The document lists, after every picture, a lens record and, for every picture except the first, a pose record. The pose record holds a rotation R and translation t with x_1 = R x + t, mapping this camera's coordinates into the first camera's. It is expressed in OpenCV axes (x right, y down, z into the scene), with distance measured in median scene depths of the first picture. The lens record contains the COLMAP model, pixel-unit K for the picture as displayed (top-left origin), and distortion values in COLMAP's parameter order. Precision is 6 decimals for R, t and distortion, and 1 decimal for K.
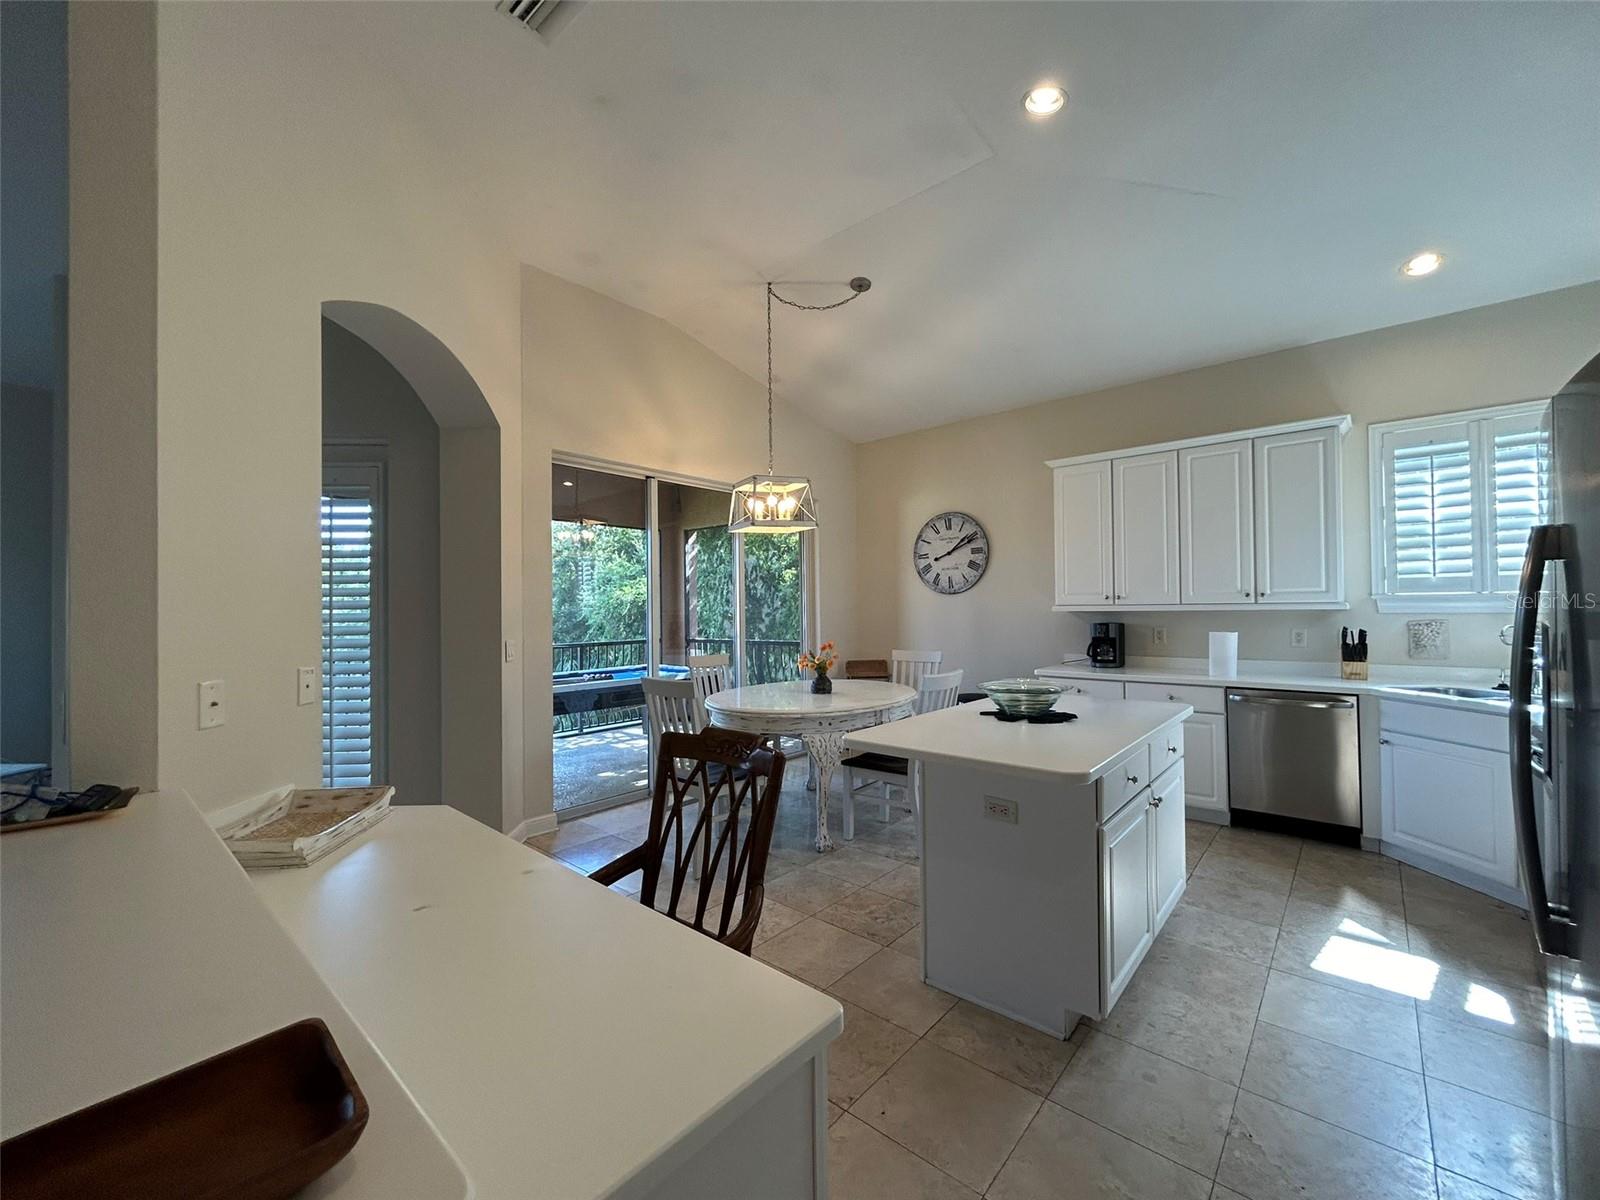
lens RADIAL K [[644.5, 0, 801.0], [0, 644.5, 606.4], [0, 0, 1]] dist [0.002309, -0.000254]
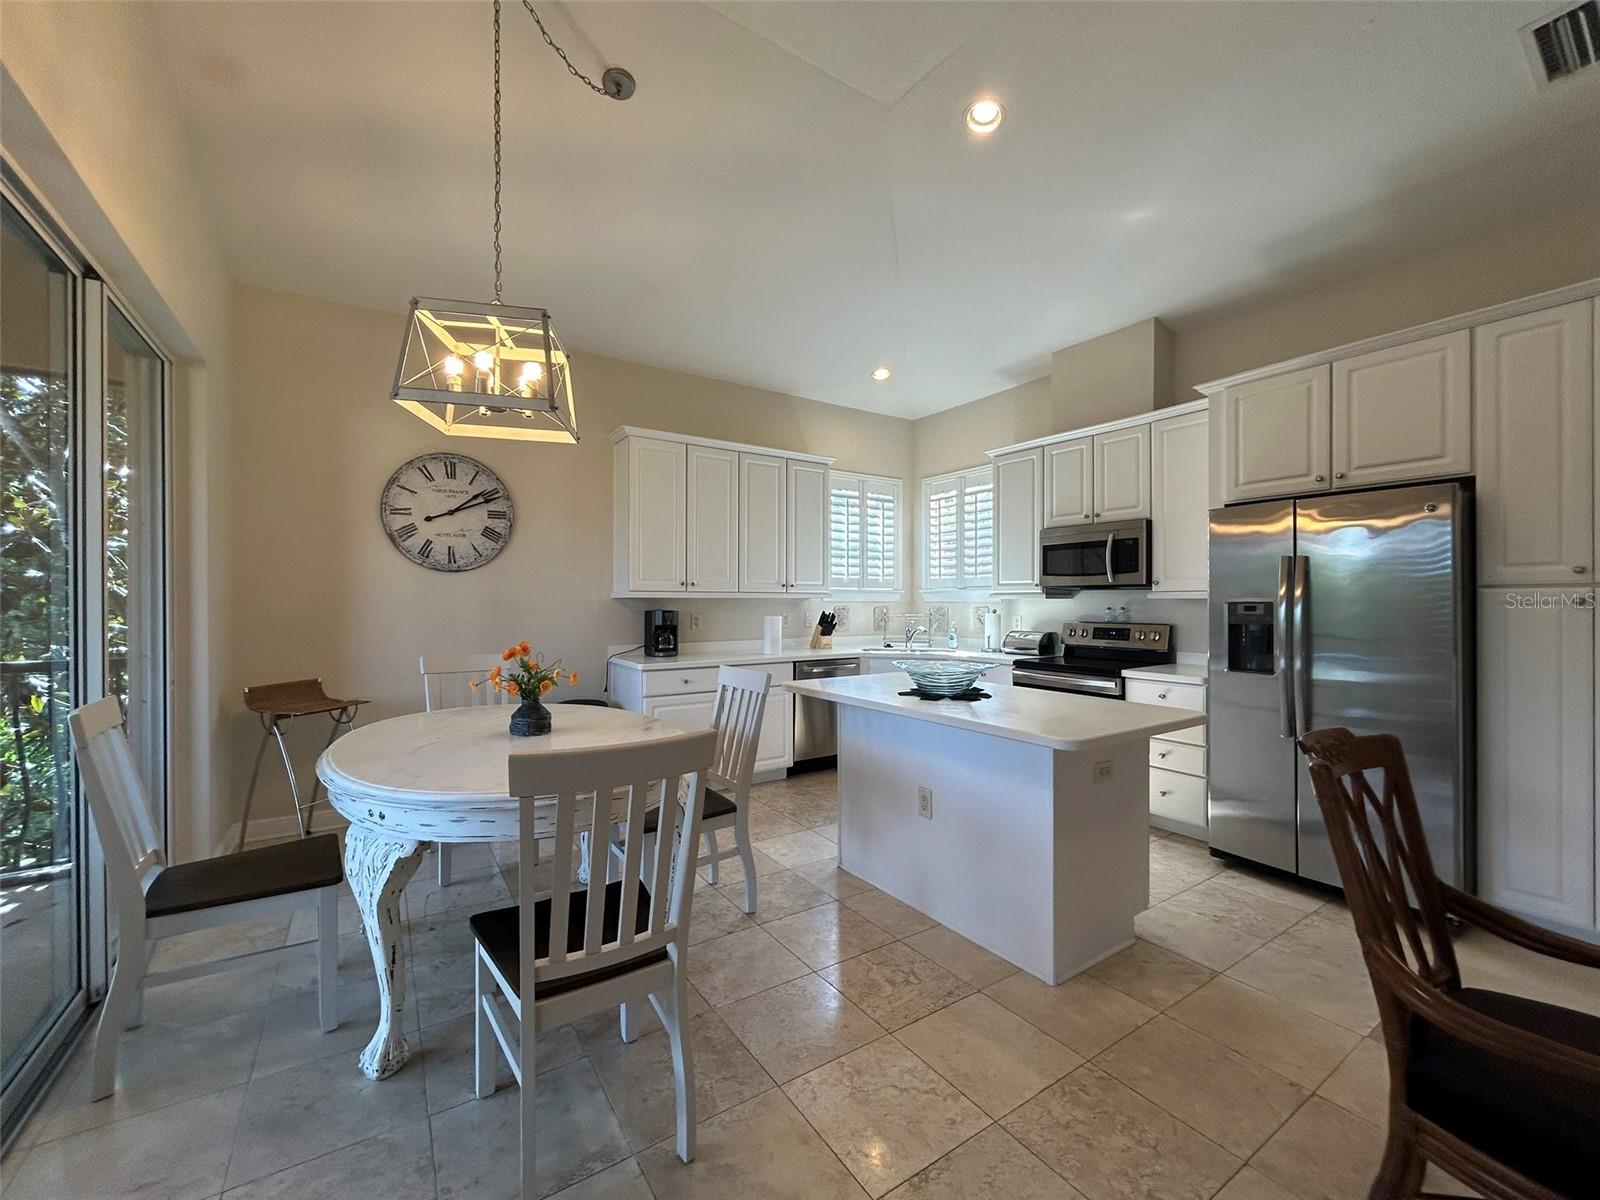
lens RADIAL K [[644.5, 0, 797.2], [0, 644.5, 603.7], [0, 0, 1]] dist [0.002309, -0.000254]
pose [[0.266831, 0.006151, 0.963724, -0.343277], [-0.006890, 0.999966, -0.004475, 0.015785], [-0.963719, -0.005446, 0.266864, 0.470214]]
